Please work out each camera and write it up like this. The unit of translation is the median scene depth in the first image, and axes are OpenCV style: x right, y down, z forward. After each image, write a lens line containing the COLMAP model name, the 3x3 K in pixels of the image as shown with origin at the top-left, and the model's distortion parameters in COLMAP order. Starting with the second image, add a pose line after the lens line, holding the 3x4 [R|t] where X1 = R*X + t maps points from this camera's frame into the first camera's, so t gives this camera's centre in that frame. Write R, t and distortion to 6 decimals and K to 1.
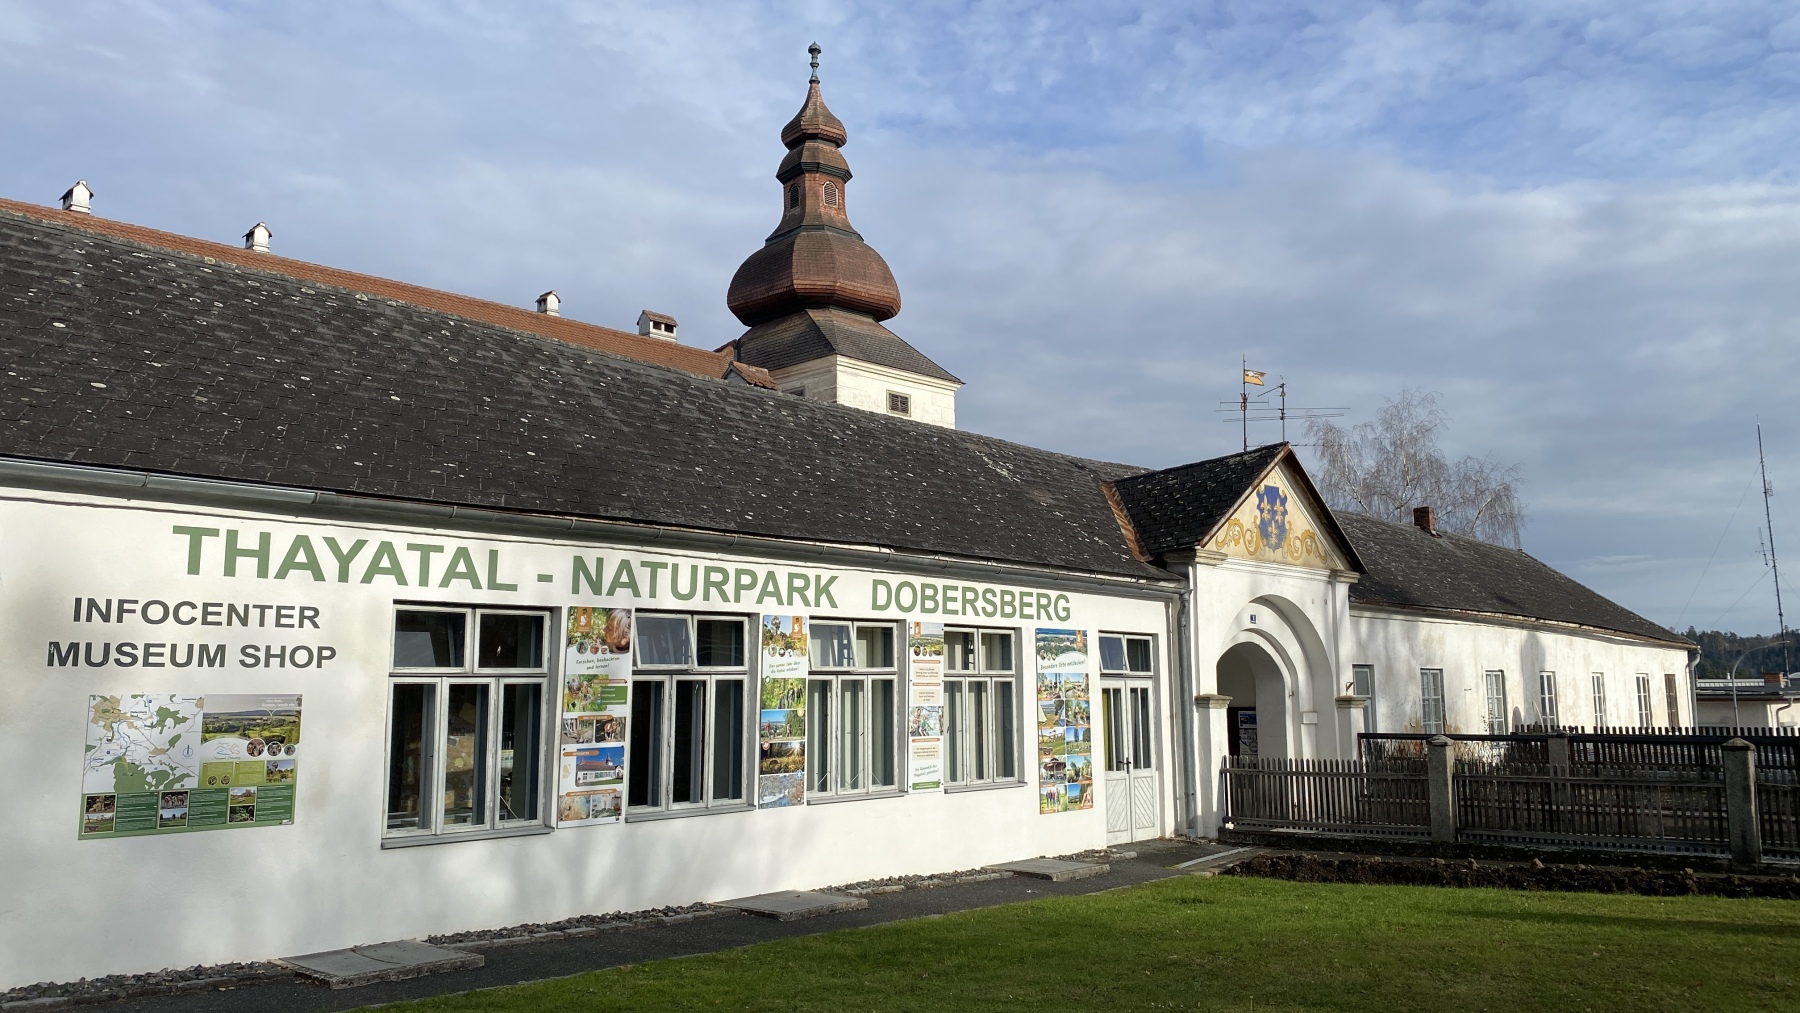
lens RADIAL K [[1371.6, 0, 926.1], [0, 1371.6, 488.2], [0, 0, 1]] dist [0.103809, -0.193621]
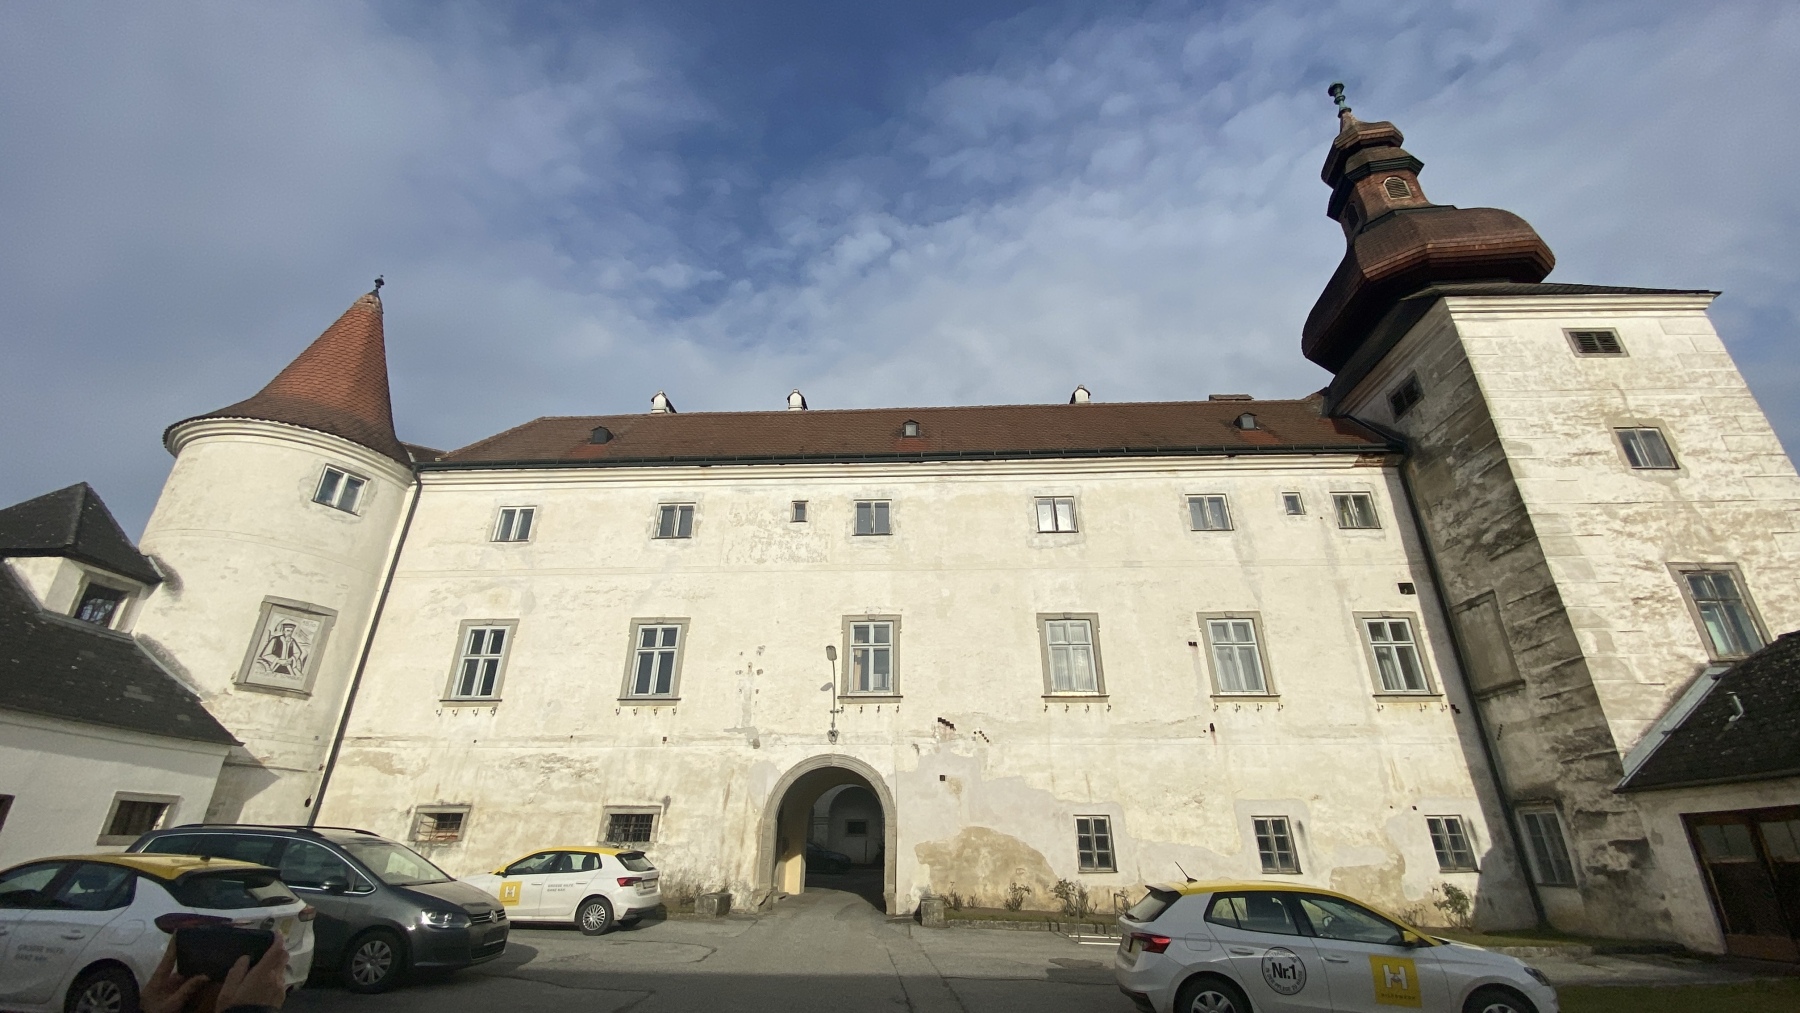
lens RADIAL K [[738.6, 0, 894.3], [0, 738.6, 493.5], [0, 0, 1]] dist [0.024054, -0.020470]
pose [[0.667139, -0.306899, -0.678777, -0.074088], [0.105084, 0.940852, -0.322110, 0.258059], [0.737484, 0.143563, 0.659930, 1.625386]]
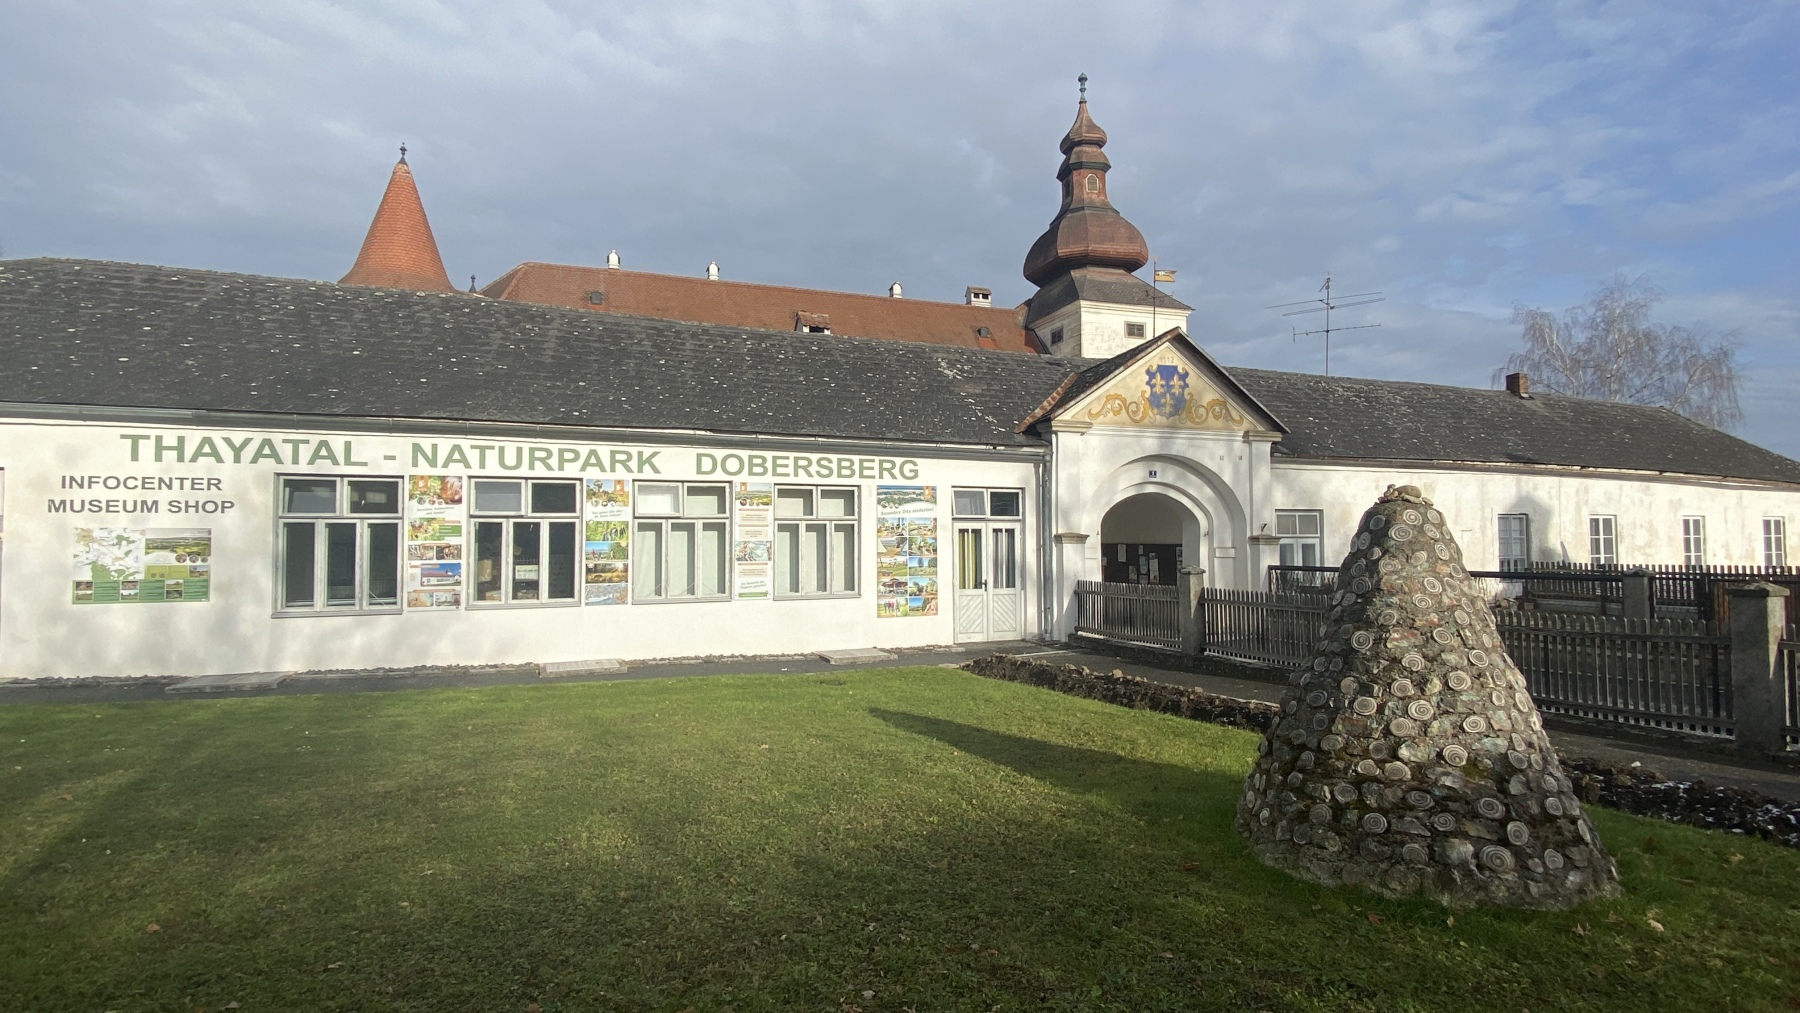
lens RADIAL K [[871.9, 0, 891.3], [0, 871.9, 526.5], [0, 0, 1]] dist [0.022253, -0.001351]
pose [[0.893583, -0.001771, -0.448894, 0.481713], [0.062773, 0.990660, 0.121049, 0.039161], [0.444486, -0.136345, 0.885348, 0.238135]]
